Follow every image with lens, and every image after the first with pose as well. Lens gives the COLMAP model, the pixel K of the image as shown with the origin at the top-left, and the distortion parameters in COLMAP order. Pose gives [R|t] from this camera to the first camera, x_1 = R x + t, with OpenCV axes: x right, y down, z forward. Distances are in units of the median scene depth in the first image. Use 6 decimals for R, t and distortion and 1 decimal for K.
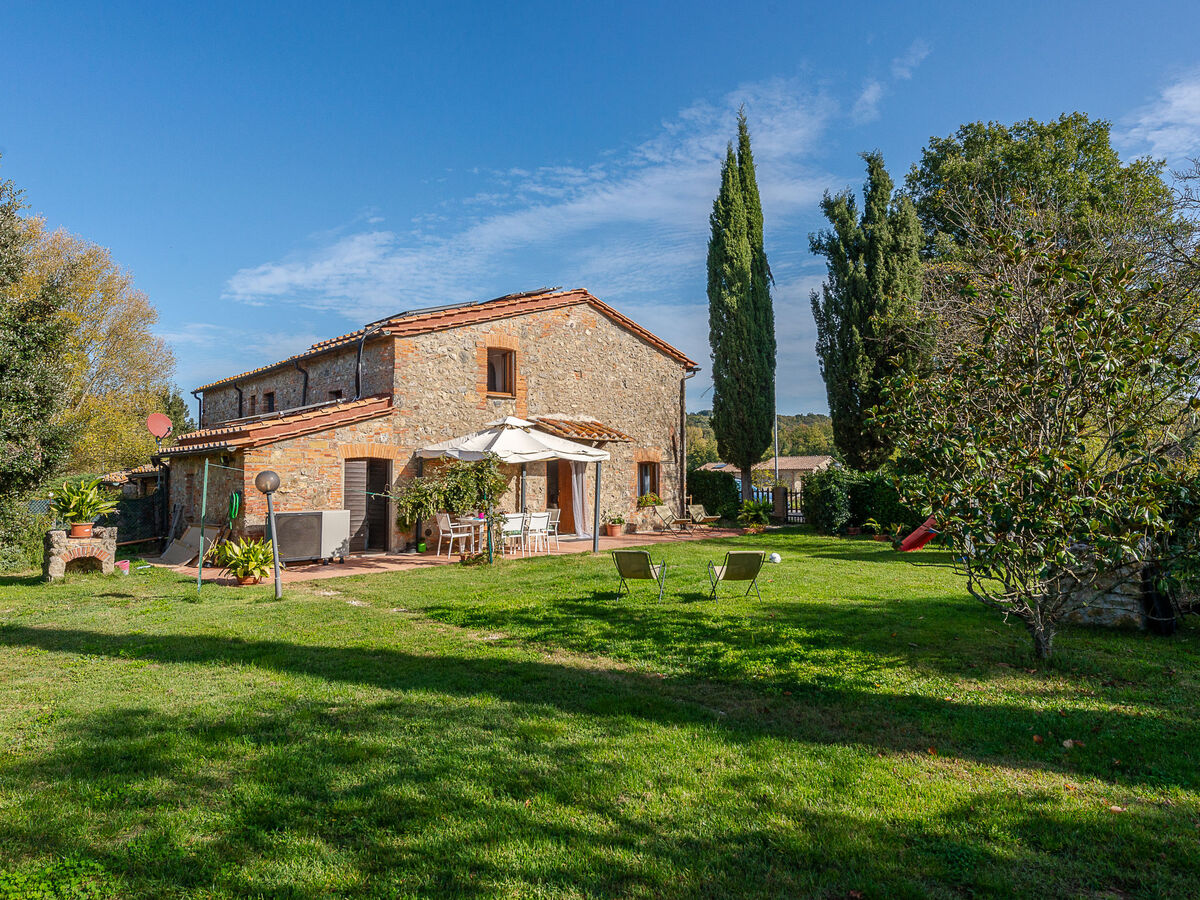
lens RADIAL K [[1013.9, 0, 660.6], [0, 1013.9, 445.8], [0, 0, 1]] dist [0.106813, -0.136377]
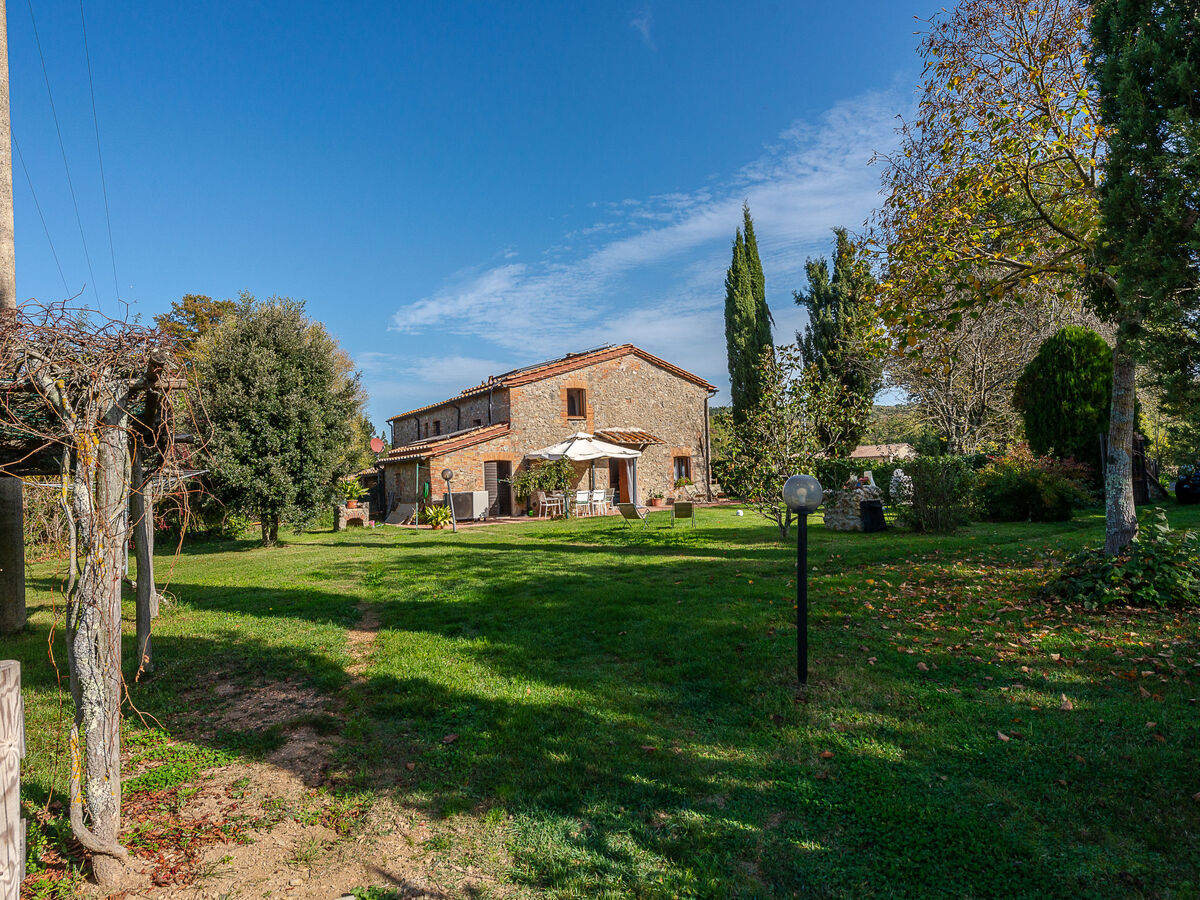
lens RADIAL K [[932.0, 0, 600.0], [0, 932.0, 450.0], [0, 0, 1]] dist [-0.014860, -0.004578]
pose [[0.982246, -0.042448, -0.182733, 0.141825], [0.043277, 0.999063, 0.000549, 0.001015], [0.182538, -0.008447, 0.983162, -0.419936]]
